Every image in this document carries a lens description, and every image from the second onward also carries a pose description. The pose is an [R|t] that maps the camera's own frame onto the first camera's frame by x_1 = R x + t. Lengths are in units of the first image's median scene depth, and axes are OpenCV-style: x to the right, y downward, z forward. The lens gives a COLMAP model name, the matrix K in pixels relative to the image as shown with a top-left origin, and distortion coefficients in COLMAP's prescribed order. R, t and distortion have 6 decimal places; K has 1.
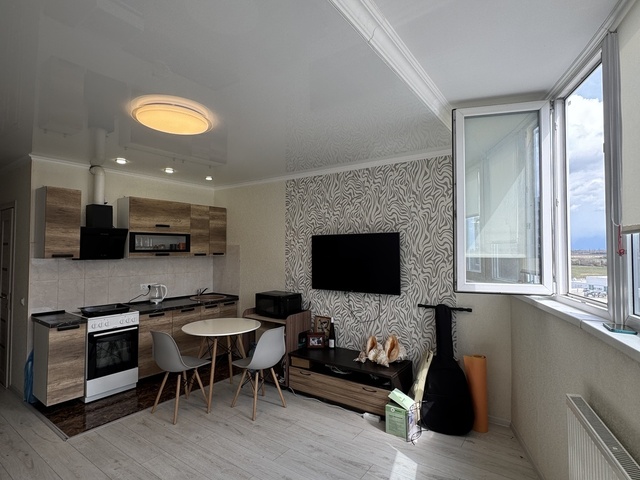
lens RADIAL K [[339.9, 0, 320.3], [0, 339.9, 239.4], [0, 0, 1]] dist [-0.000152, -0.000215]
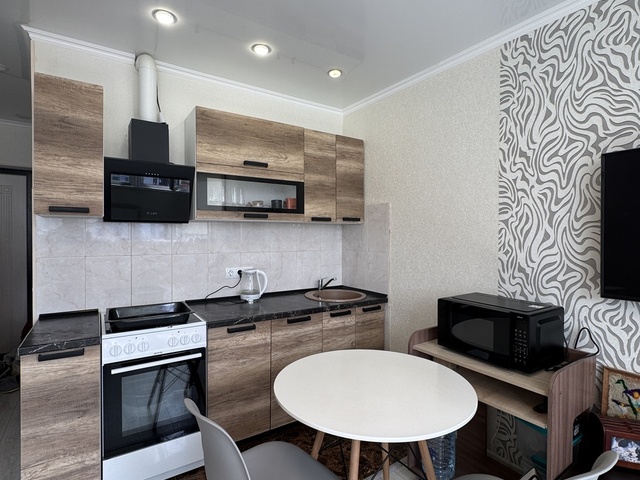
lens RADIAL K [[339.9, 0, 320.6], [0, 339.9, 239.5], [0, 0, 1]] dist [-0.000152, -0.000215]
pose [[0.936988, 0.006688, -0.349298, -0.195911], [0.008275, 0.999111, 0.041328, 0.069031], [0.349264, -0.041615, 0.936100, 0.587465]]
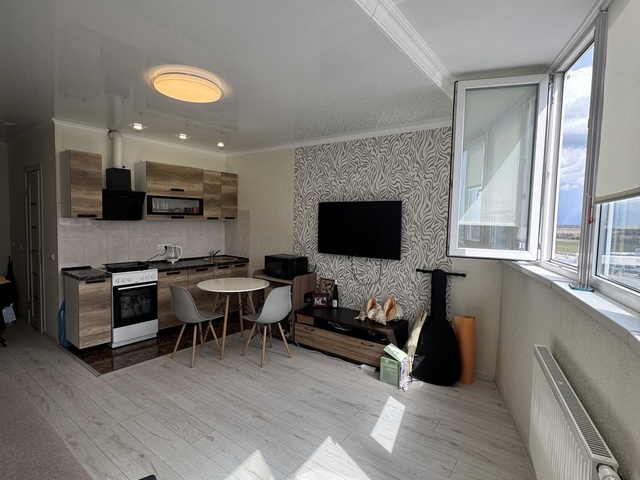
lens RADIAL K [[339.9, 0, 320.3], [0, 339.9, 239.0], [0, 0, 1]] dist [-0.000152, -0.000215]
pose [[0.999297, 0.024877, -0.028046, 0.013068], [-0.022225, 0.995586, 0.091188, 0.006349], [0.030191, -0.090500, 0.995439, -0.054301]]
